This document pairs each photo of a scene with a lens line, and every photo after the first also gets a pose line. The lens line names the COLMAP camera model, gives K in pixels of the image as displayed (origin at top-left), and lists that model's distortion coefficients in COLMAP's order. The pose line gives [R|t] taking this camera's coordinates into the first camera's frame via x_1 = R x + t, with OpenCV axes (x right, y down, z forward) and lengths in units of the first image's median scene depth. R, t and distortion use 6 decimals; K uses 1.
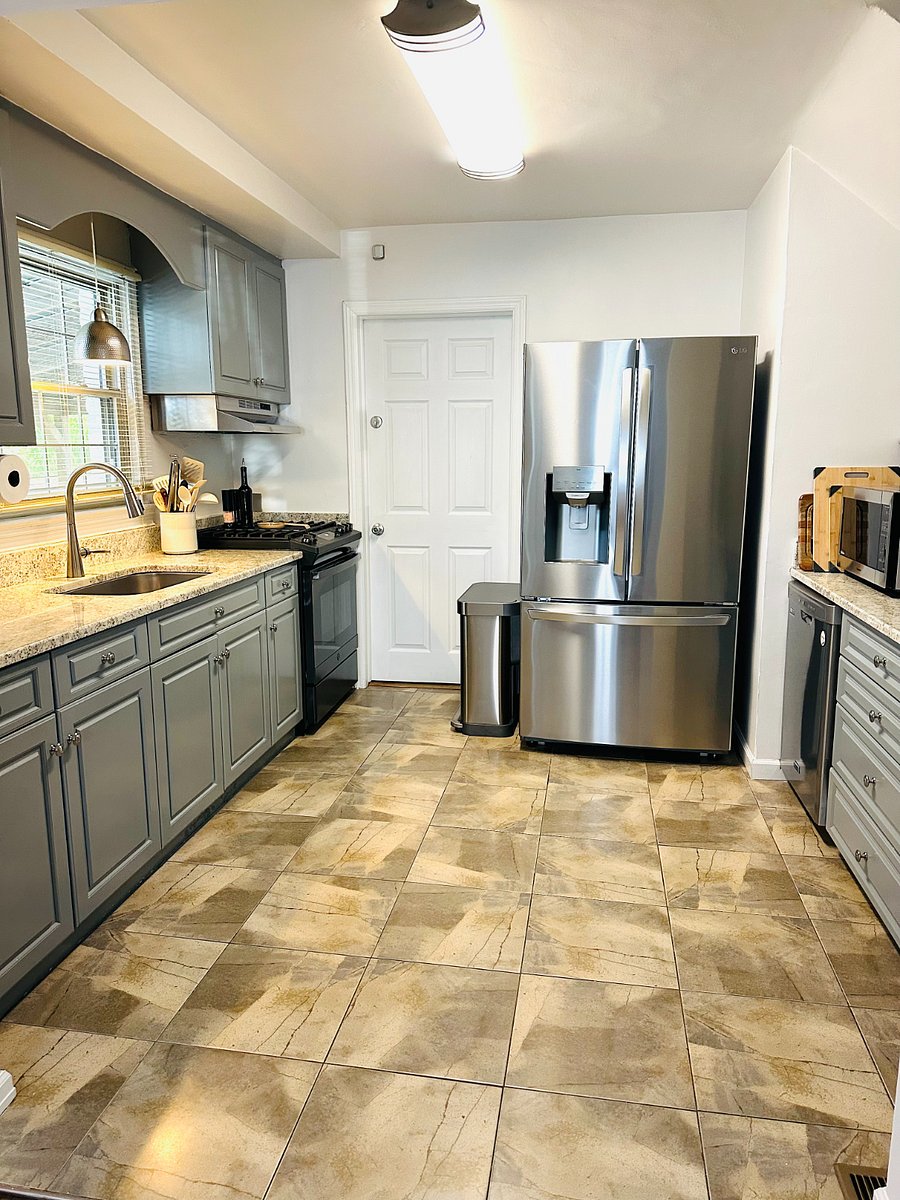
lens RADIAL K [[862.3, 0, 440.5], [0, 862.3, 601.7], [0, 0, 1]] dist [0.041398, -0.057357]
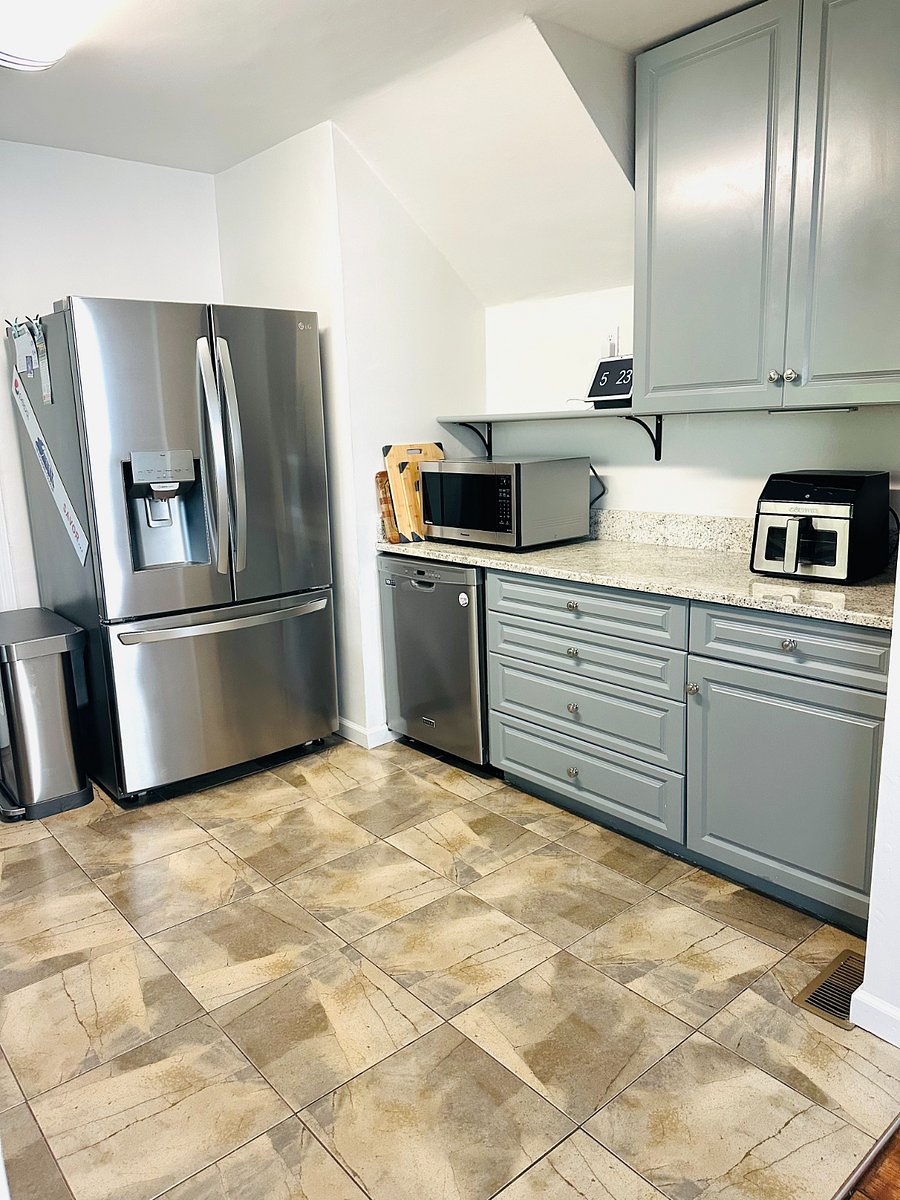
lens RADIAL K [[862.3, 0, 446.5], [0, 862.3, 590.4], [0, 0, 1]] dist [0.041398, -0.057357]
pose [[0.637337, -0.180180, 0.749224, -0.374719], [0.172861, 0.980930, 0.088856, -0.067240], [-0.750946, 0.072880, 0.656329, 0.281114]]
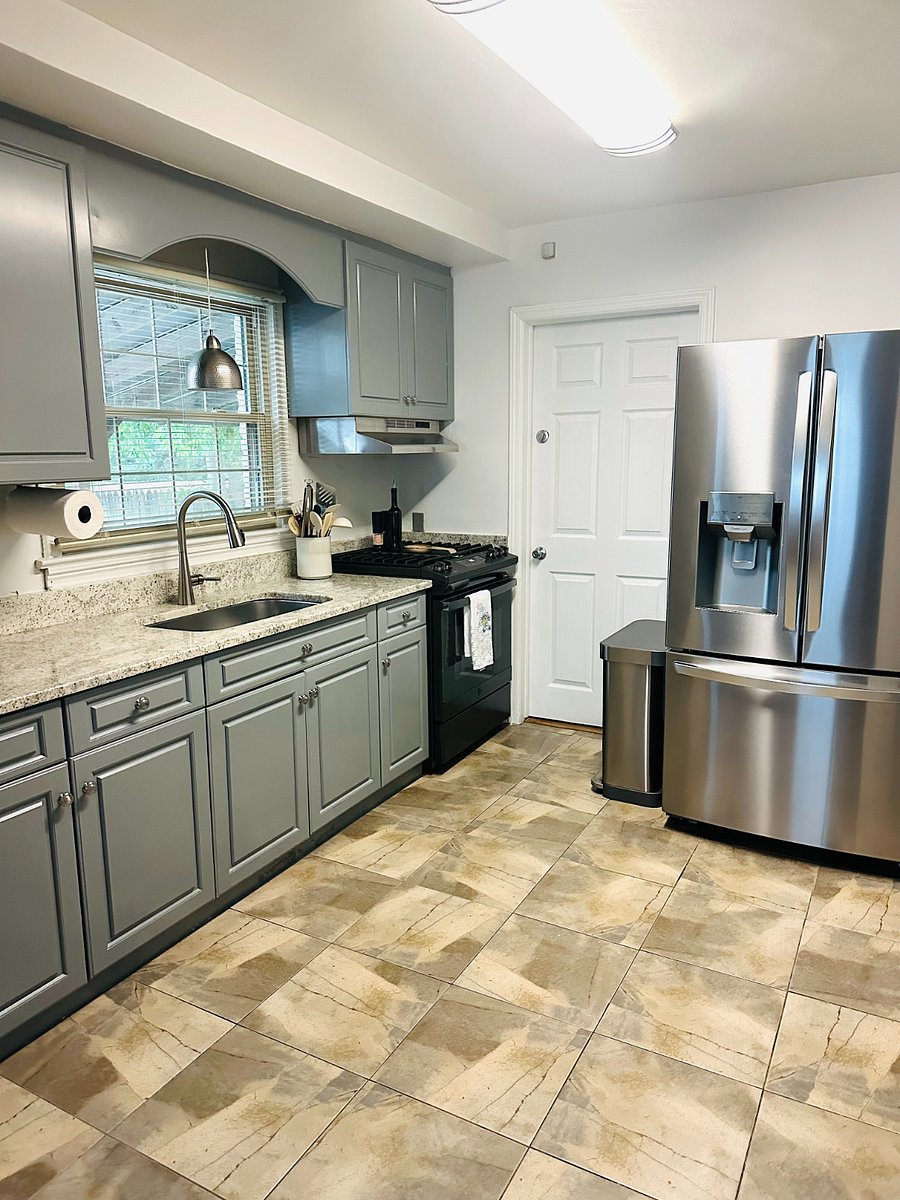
lens RADIAL K [[862.3, 0, 417.1], [0, 862.3, 596.9], [0, 0, 1]] dist [0.041398, -0.057357]
pose [[0.941817, 0.046395, -0.332907, 0.177556], [-0.047242, 0.998868, 0.005556, -0.058858], [0.332788, 0.010494, 0.942943, 0.152142]]
